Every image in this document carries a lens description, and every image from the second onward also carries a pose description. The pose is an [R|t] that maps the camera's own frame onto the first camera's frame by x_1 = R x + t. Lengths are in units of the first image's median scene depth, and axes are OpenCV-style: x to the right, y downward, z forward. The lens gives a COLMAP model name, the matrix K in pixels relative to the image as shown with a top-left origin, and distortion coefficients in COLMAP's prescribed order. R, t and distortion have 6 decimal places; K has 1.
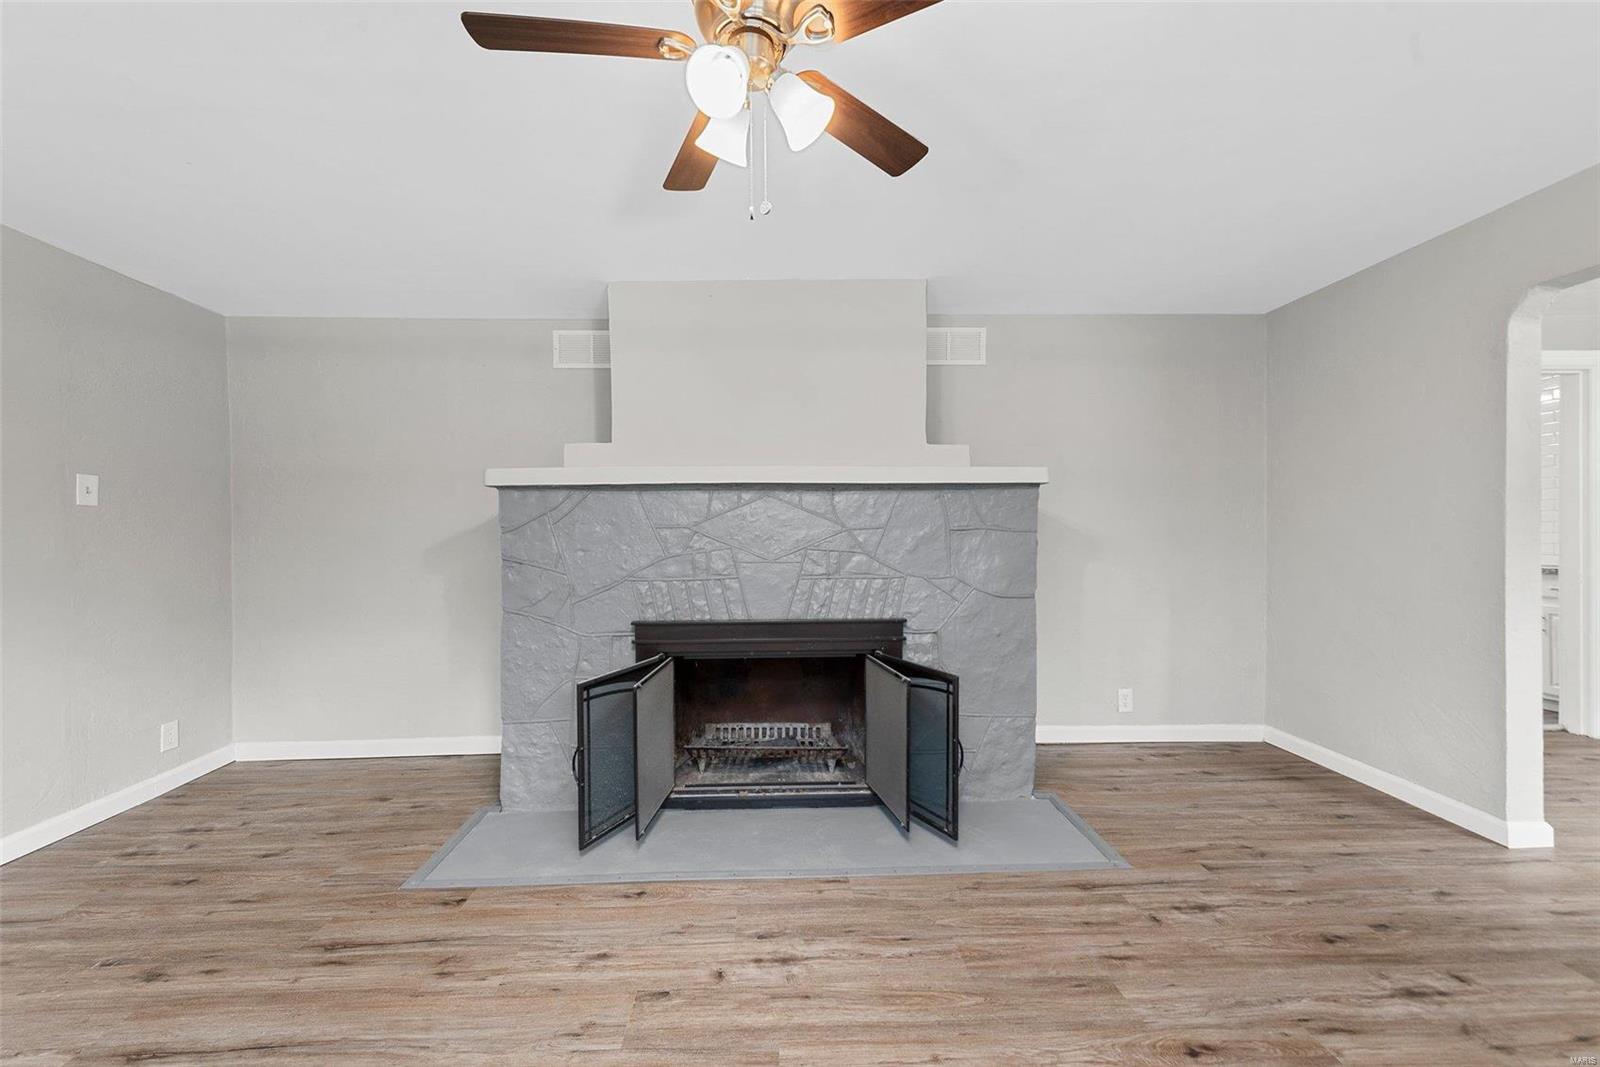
lens RADIAL K [[641.2, 0, 795.8], [0, 641.2, 528.0], [0, 0, 1]] dist [0.017953, -0.004781]
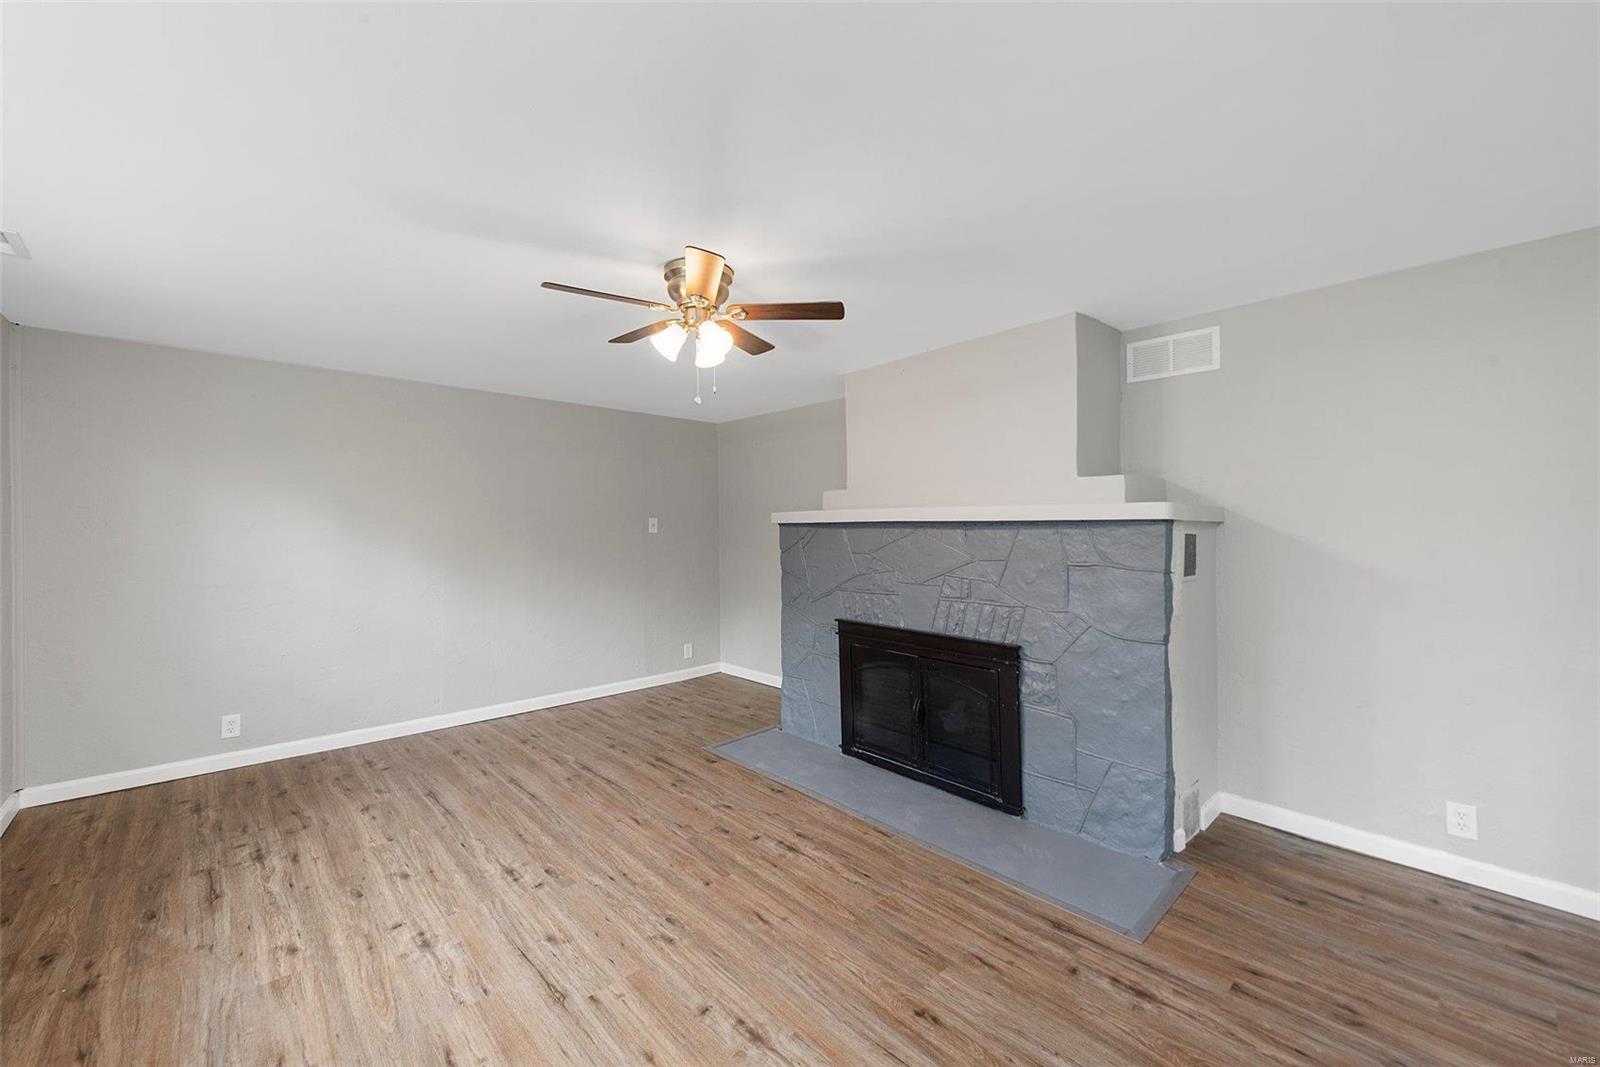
lens RADIAL K [[642.6, 0, 790.5], [0, 642.6, 526.2], [0, 0, 1]] dist [0.017893, -0.005304]
pose [[0.642604, 0.004263, -0.766186, 1.001707], [0.004711, 0.999944, 0.009514, -0.095657], [0.766184, -0.009724, 0.642548, 0.019367]]
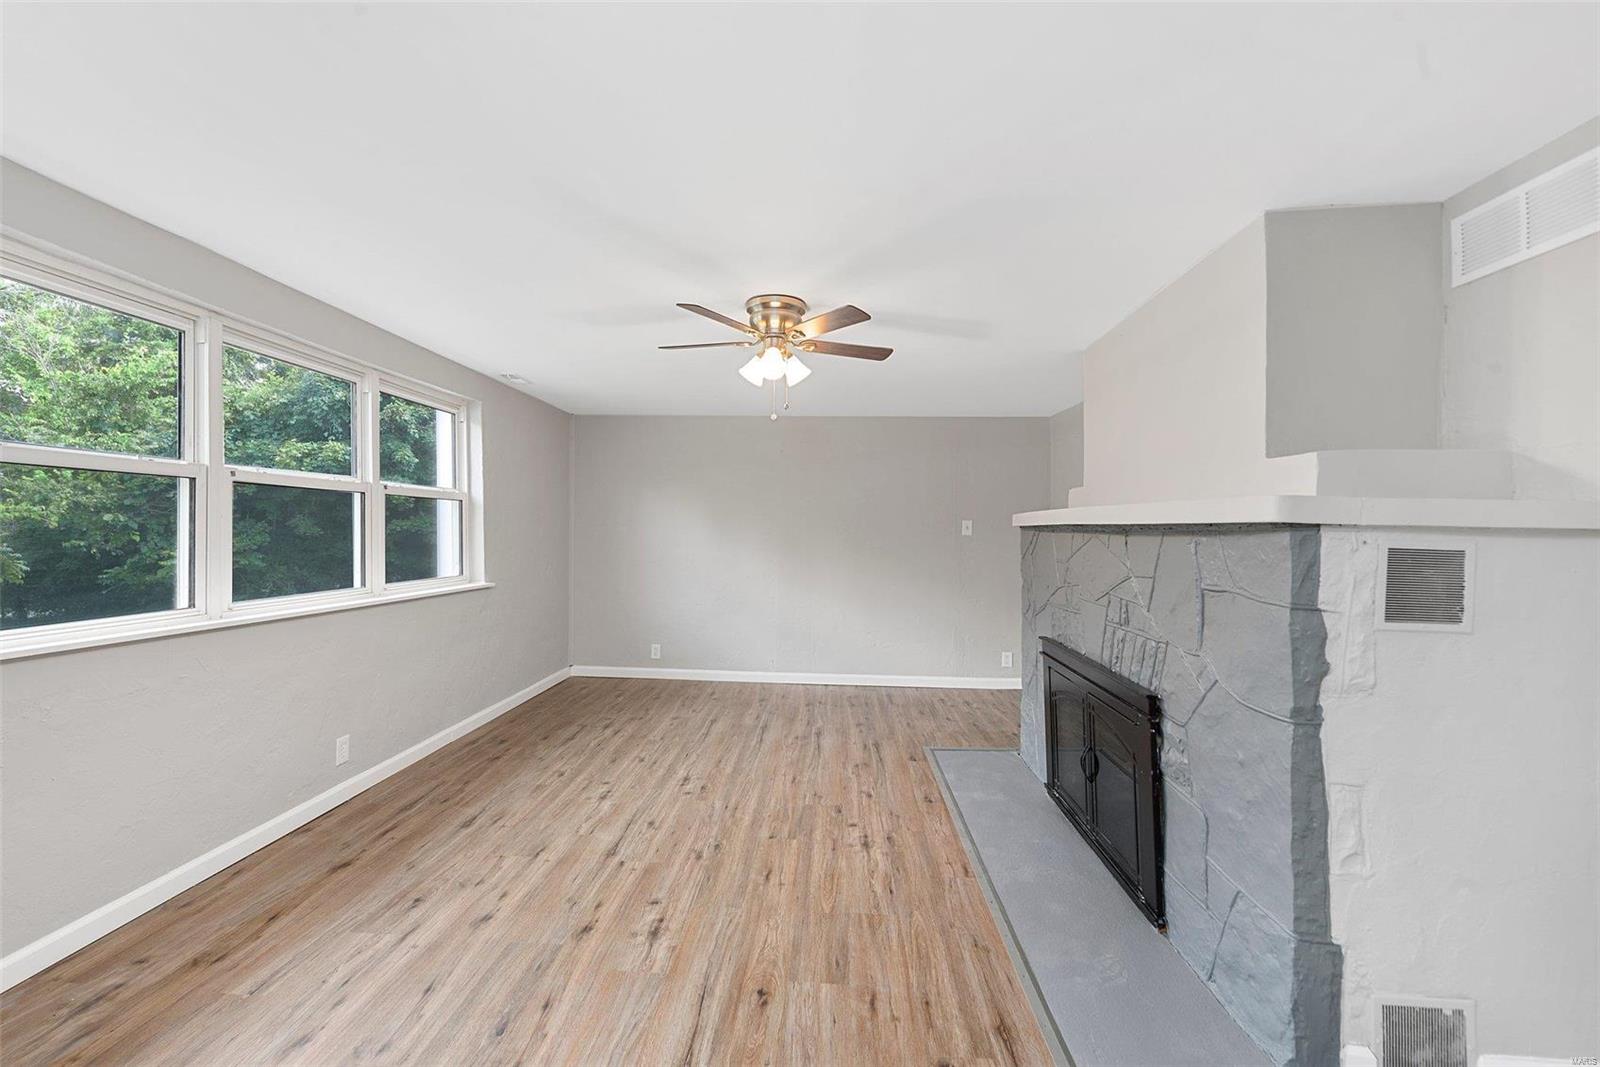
lens RADIAL K [[646.7, 0, 784.0], [0, 646.7, 526.5], [0, 0, 1]] dist [0.014660, -0.000236]
pose [[-0.115350, 0.004082, -0.993317, 1.357964], [-0.003511, 0.999984, 0.004517, -0.090868], [0.993319, 0.004009, -0.115334, 0.854775]]
